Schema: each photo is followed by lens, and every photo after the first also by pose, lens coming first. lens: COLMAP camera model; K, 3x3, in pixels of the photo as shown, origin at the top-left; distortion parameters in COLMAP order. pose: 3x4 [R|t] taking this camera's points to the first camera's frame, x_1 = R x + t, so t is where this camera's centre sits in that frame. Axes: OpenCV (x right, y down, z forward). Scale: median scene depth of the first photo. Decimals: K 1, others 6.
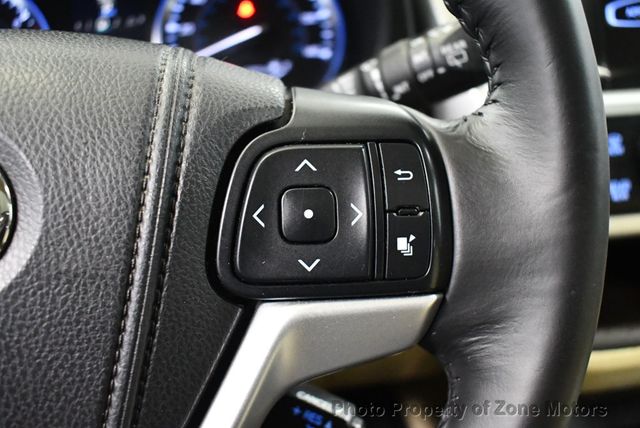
lens RADIAL K [[640.3, 0, 320.0], [0, 640.3, 214.0], [0, 0, 1]] dist [-0.098439, -0.003365]
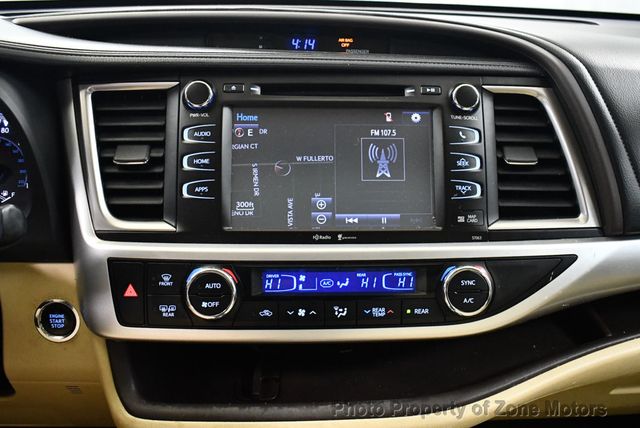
lens RADIAL K [[640.3, 0, 320.0], [0, 640.3, 214.0], [0, 0, 1]] dist [-0.098439, -0.003365]
pose [[0.994195, 0.102094, -0.033955, 1.764237], [-0.104277, 0.992059, -0.070319, -0.399800], [0.026506, 0.073452, 0.996946, -1.032736]]
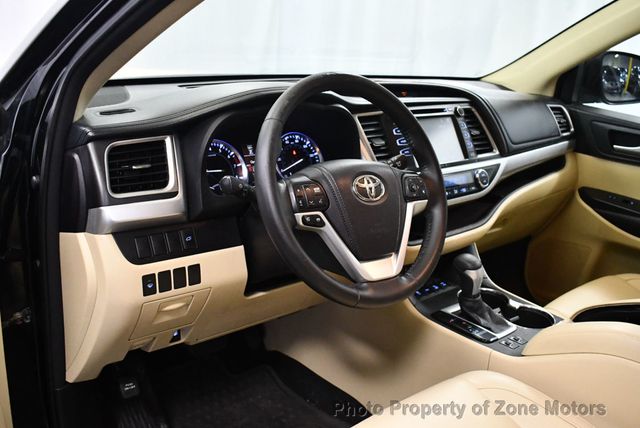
lens RADIAL K [[640.3, 0, 320.0], [0, 640.3, 214.0], [0, 0, 1]] dist [-0.098439, -0.003365]
pose [[0.812518, -0.059888, 0.579851, -4.373992], [0.171638, 0.975192, -0.139790, 0.968658], [-0.557094, 0.213107, 0.802640, -3.455041]]
